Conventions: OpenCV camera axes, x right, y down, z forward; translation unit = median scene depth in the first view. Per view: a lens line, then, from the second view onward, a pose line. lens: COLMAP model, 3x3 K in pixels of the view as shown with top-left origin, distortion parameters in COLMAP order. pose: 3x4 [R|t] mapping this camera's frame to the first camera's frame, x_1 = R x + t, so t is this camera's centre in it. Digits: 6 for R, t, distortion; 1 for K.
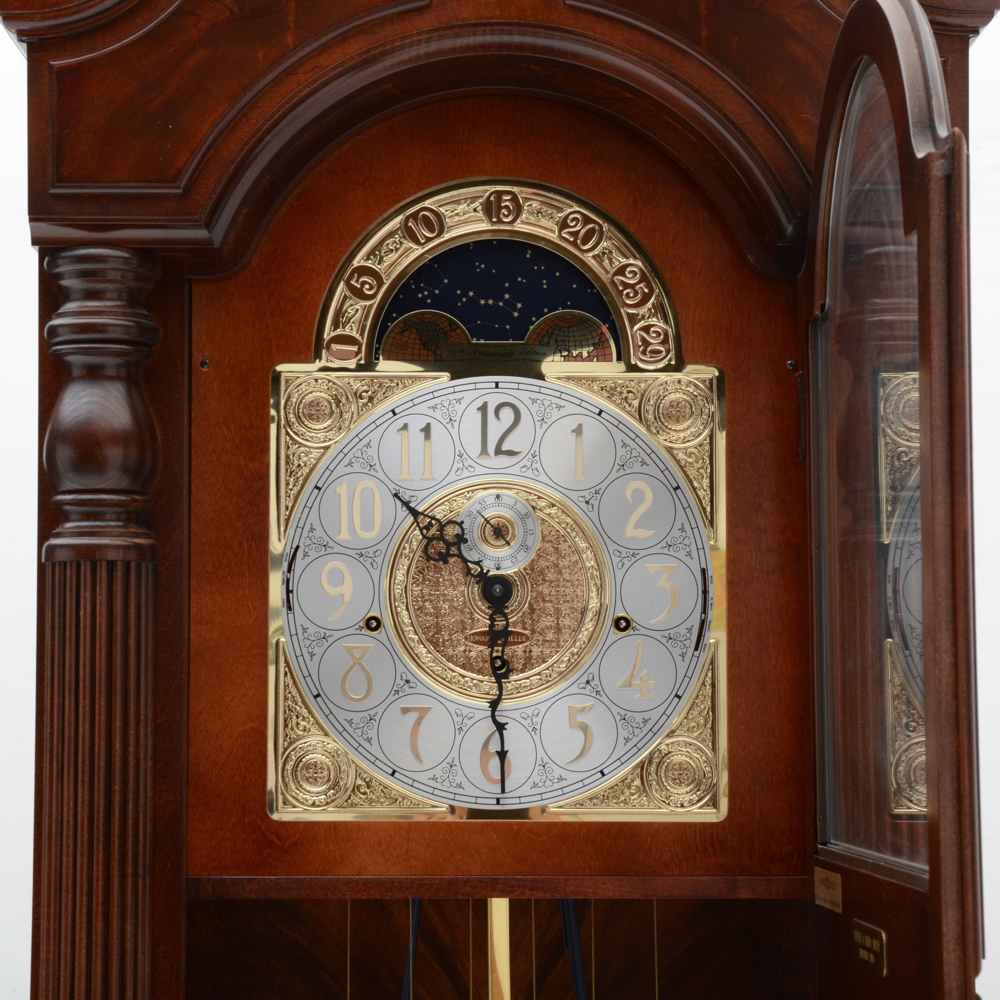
lens RADIAL K [[2823.9, 0, 500.4], [0, 2823.9, 494.1], [0, 0, 1]] dist [0.317874, 0.000000]
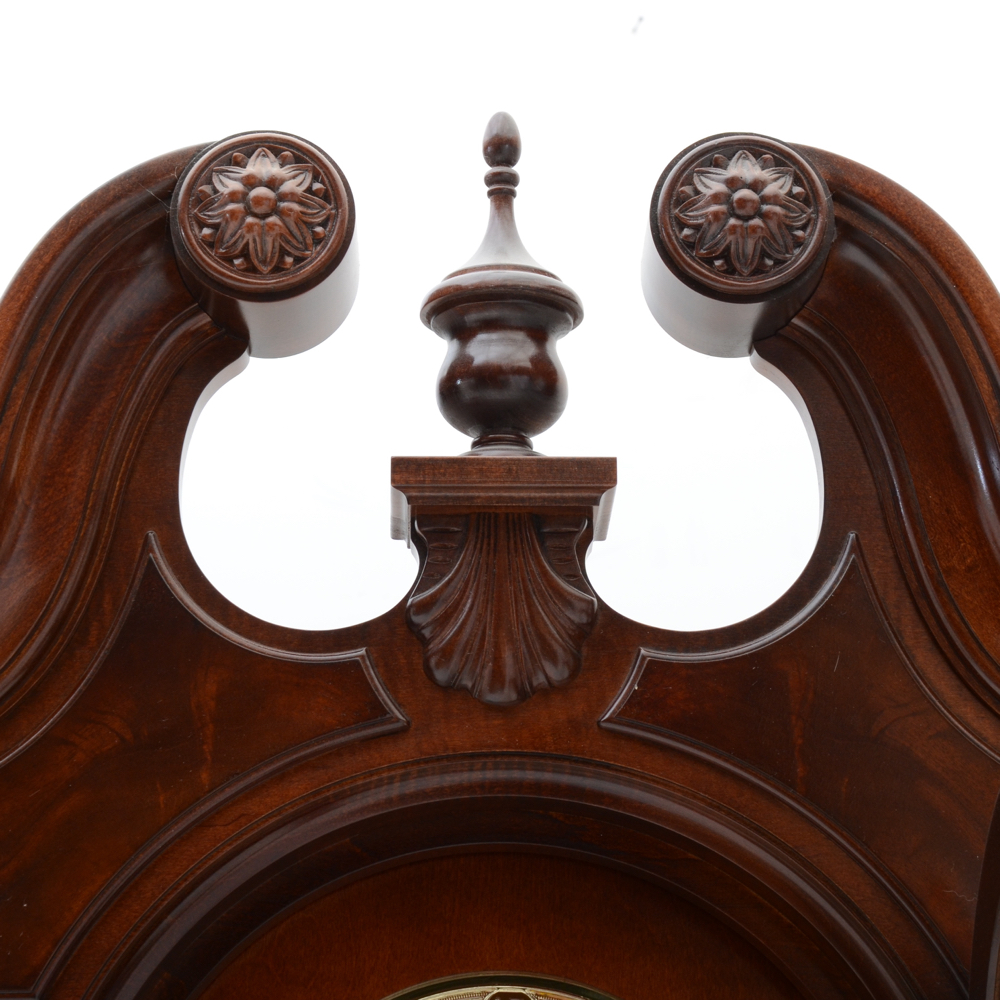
lens RADIAL K [[3707.6, 0, 490.9], [0, 3707.6, 492.3], [0, 0, 1]] dist [0.418456, 0.000000]
pose [[0.999990, 0.004360, 0.000473, -0.004660], [-0.004135, 0.973419, -0.228993, -0.018366], [-0.001459, 0.228989, 0.973428, 0.094950]]
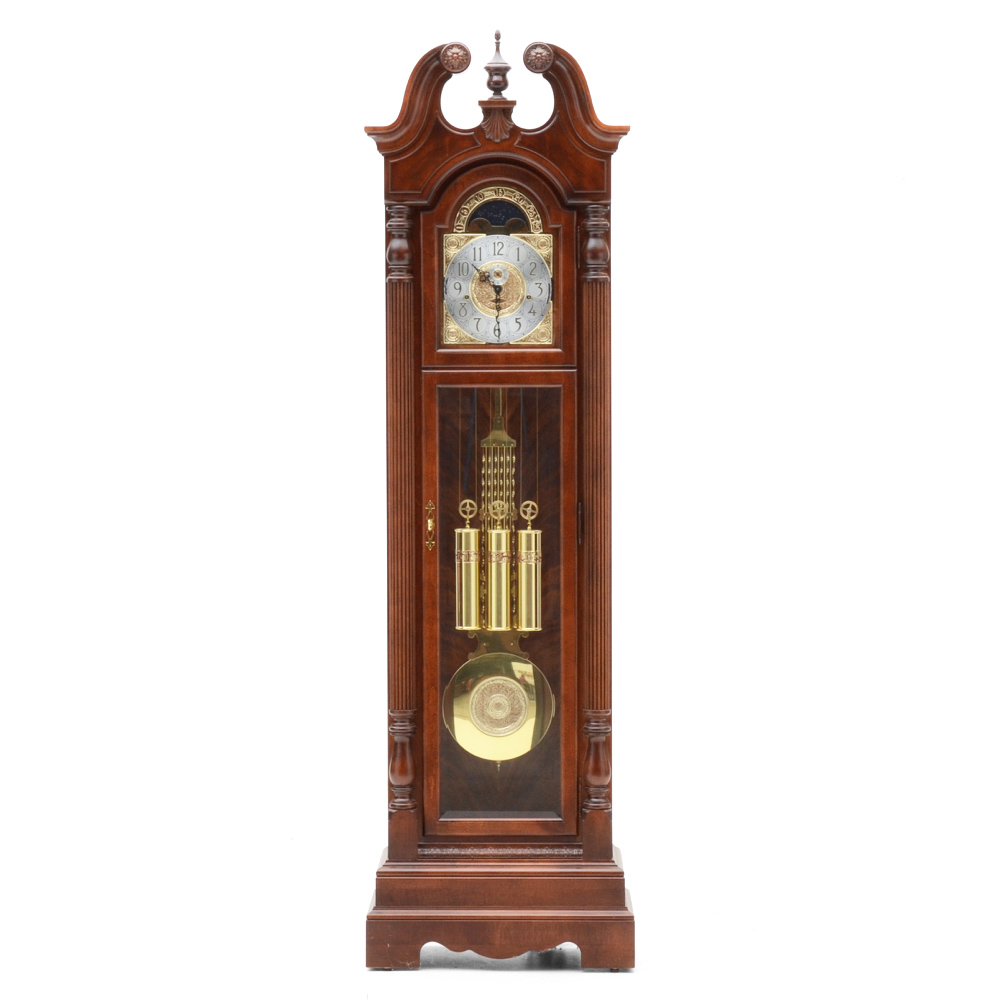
lens RADIAL K [[2912.4, 0, 497.1], [0, 2912.4, 500.4], [0, 0, 1]] dist [0.122207, 0.000000]
pose [[0.999976, 0.000853, -0.006904, 0.026791], [0.000045, 0.991642, 0.129022, -0.202466], [0.006956, -0.129020, 0.991618, -3.150264]]
